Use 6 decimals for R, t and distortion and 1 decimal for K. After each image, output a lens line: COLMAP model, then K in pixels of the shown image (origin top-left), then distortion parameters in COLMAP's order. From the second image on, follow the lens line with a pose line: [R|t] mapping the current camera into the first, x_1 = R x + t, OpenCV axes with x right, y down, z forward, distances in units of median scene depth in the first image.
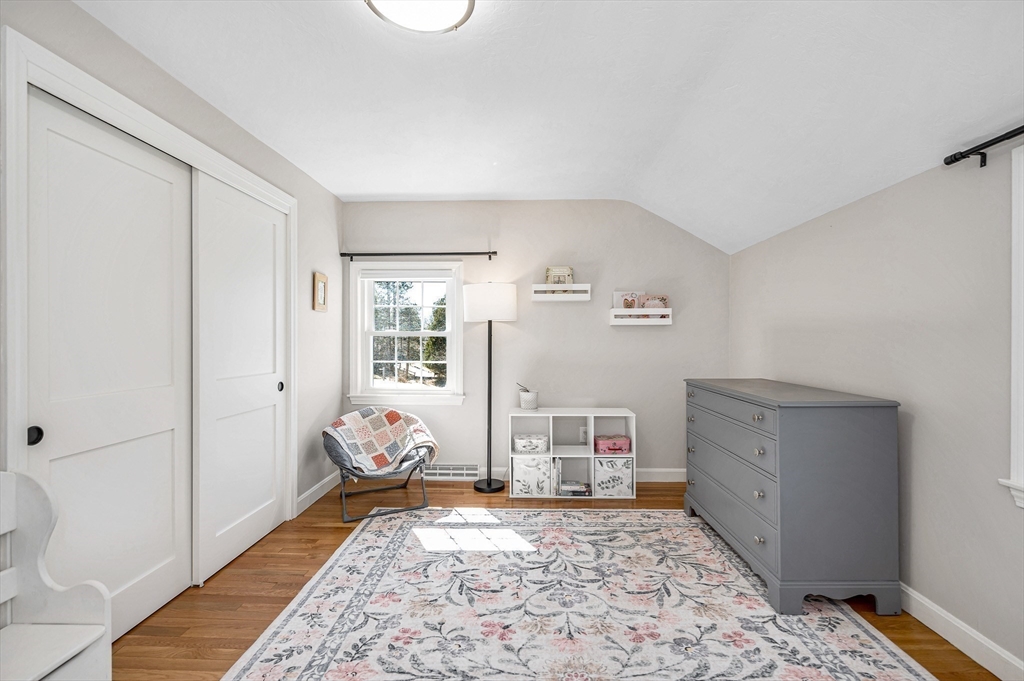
lens RADIAL K [[441.7, 0, 511.9], [0, 441.7, 341.2], [0, 0, 1]] dist [-0.002501, -0.000030]
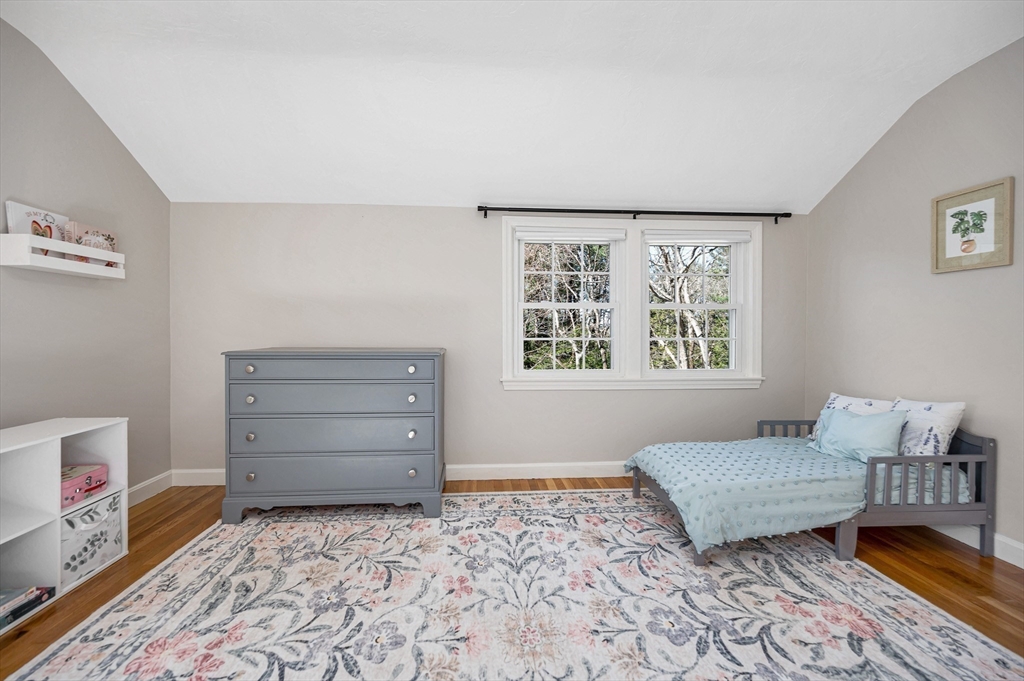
lens RADIAL K [[413.2, 0, 508.9], [0, 413.2, 335.0], [0, 0, 1]] dist [-0.005917, 0.000957]
pose [[-0.106074, -0.007327, 0.994331, -0.437300], [-0.000196, 0.999973, 0.007347, 0.059261], [-0.994358, 0.000584, -0.106073, 0.672903]]
